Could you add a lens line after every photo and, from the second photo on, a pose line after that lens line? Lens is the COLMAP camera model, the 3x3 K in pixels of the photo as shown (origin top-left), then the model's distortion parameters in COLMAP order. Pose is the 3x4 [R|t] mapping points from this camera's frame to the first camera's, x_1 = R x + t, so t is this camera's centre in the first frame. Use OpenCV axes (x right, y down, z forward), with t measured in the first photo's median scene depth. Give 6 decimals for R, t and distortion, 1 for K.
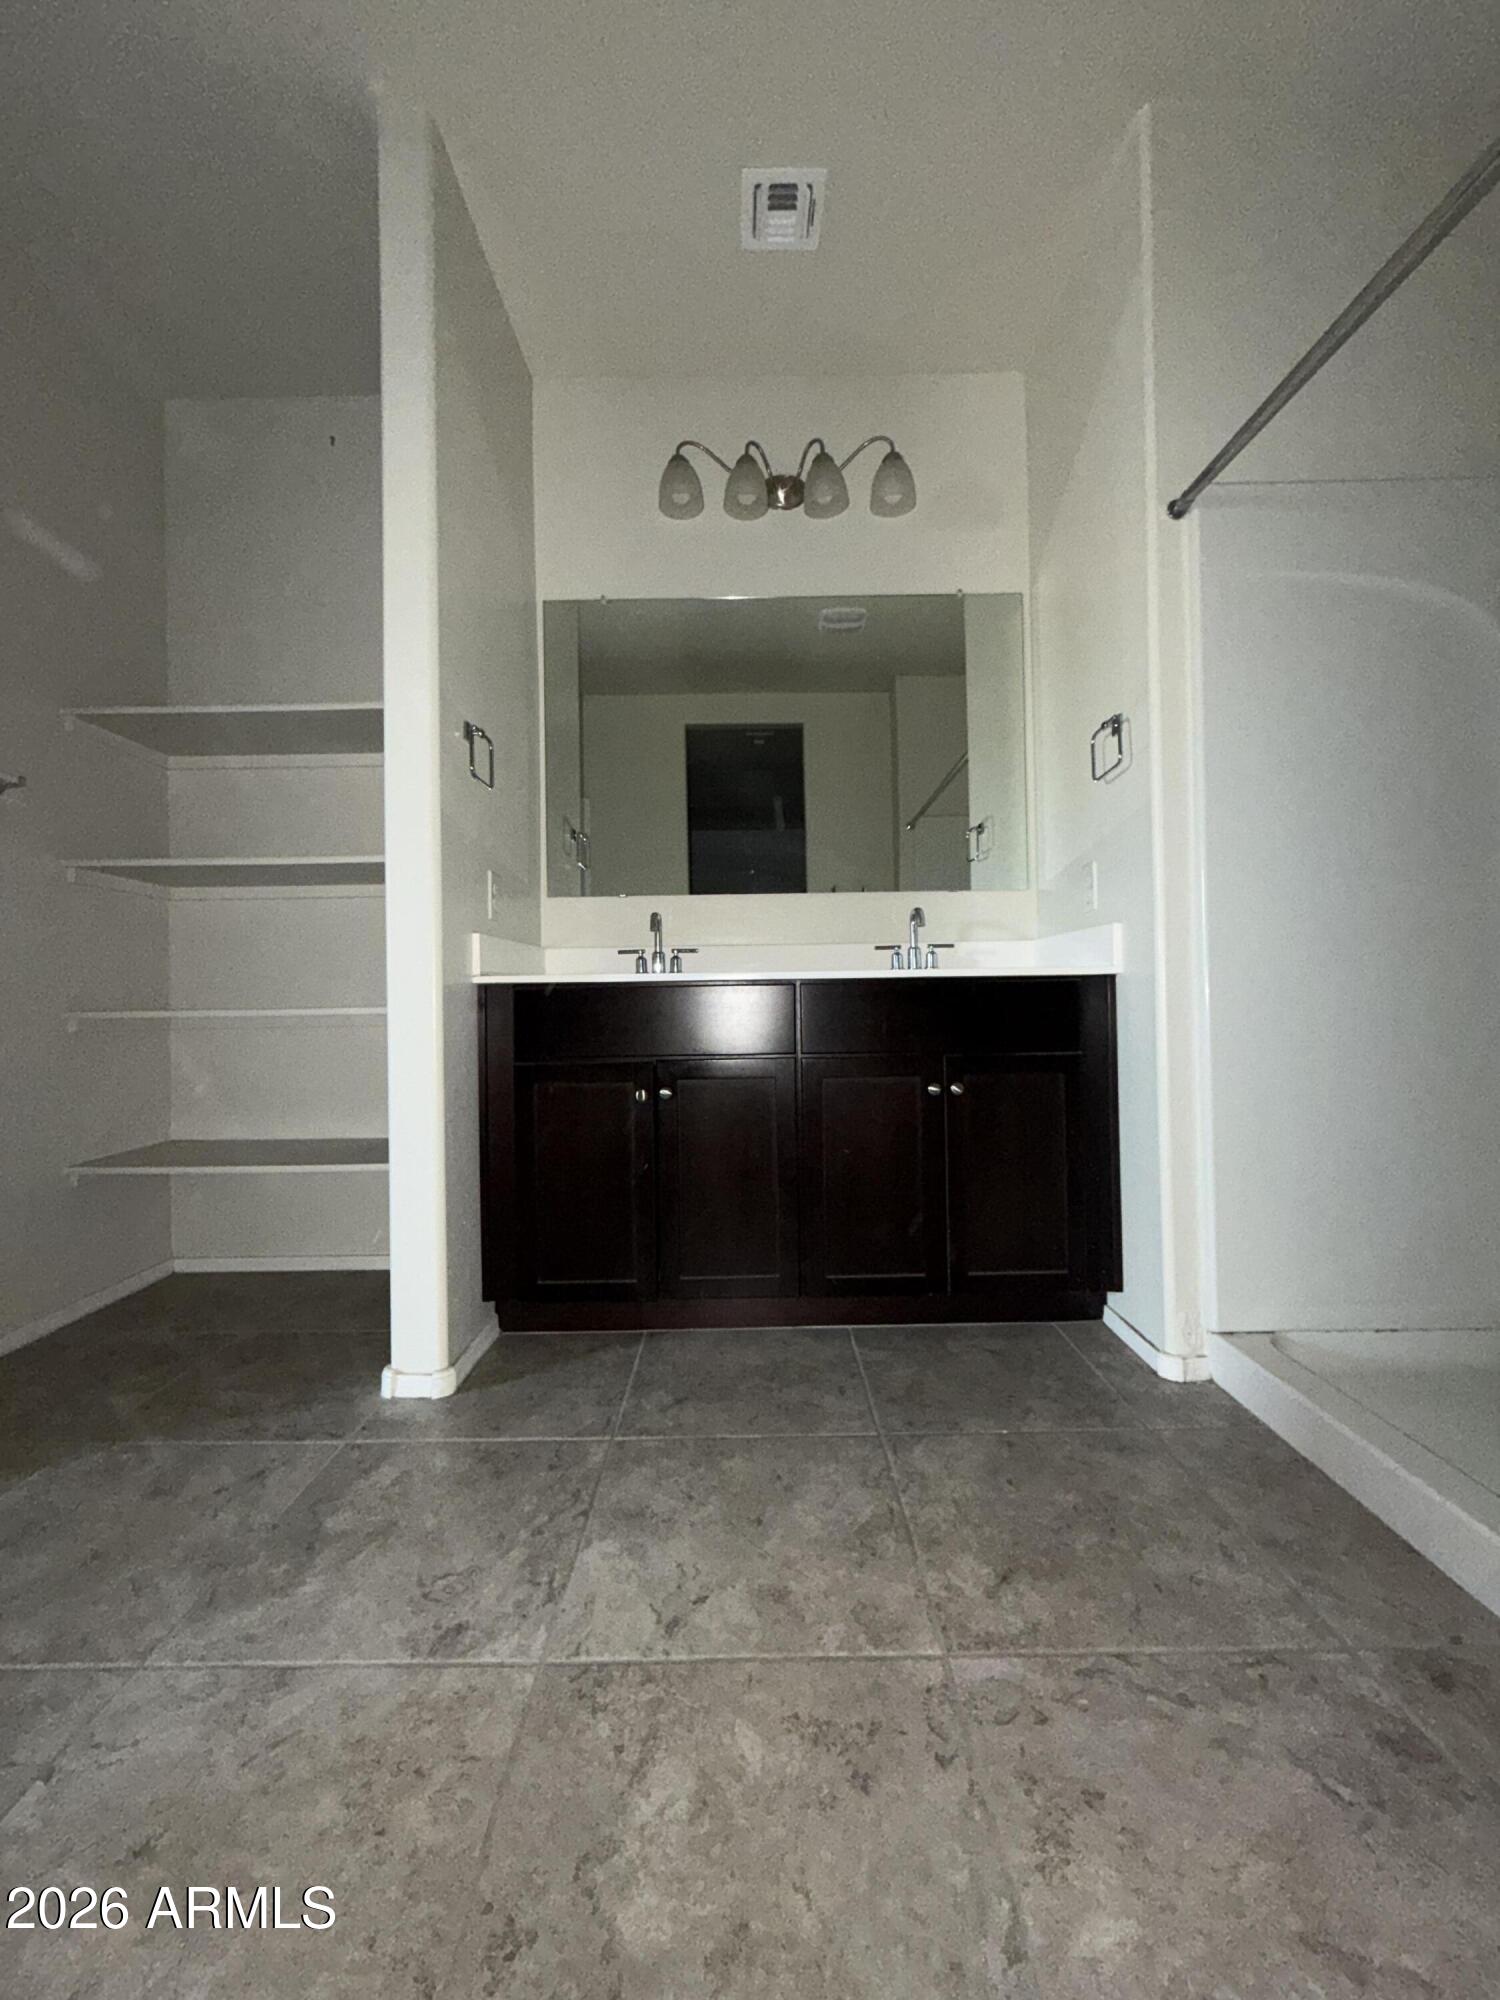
lens RADIAL K [[798.5, 0, 754.0], [0, 798.5, 997.6], [0, 0, 1]] dist [-0.002225, 0.000429]
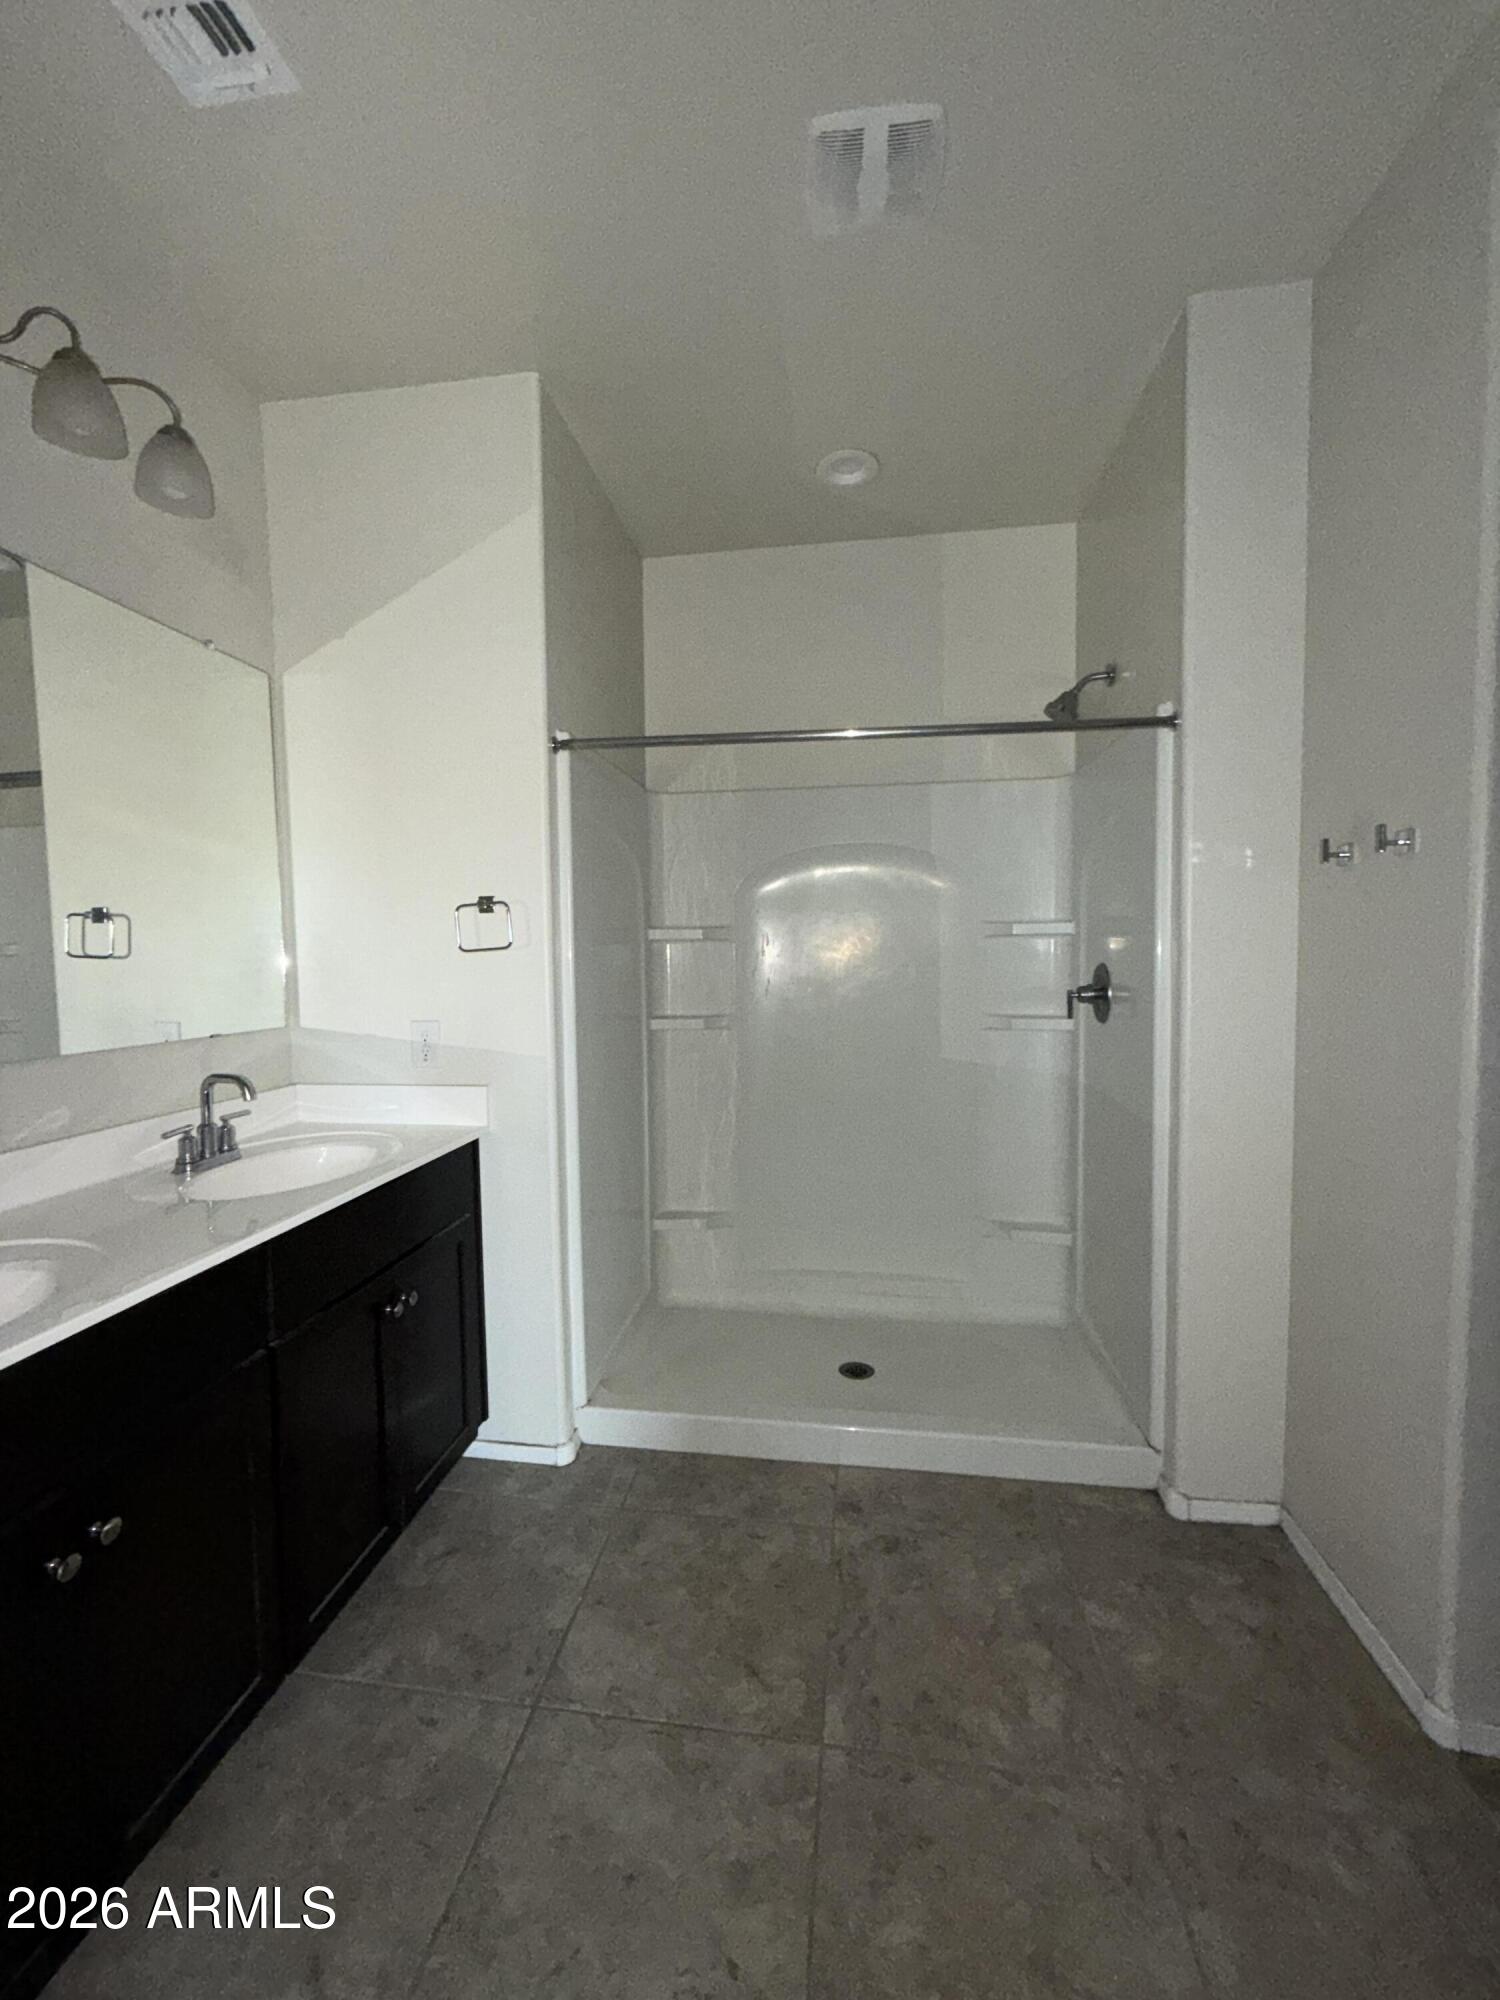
lens RADIAL K [[800.4, 0, 746.5], [0, 800.4, 994.4], [0, 0, 1]] dist [-0.002118, 0.000690]
pose [[0.144000, -0.033513, 0.989010, -0.756605], [0.005461, 0.999438, 0.033071, -0.336644], [-0.989563, 0.000638, 0.144102, 0.668254]]
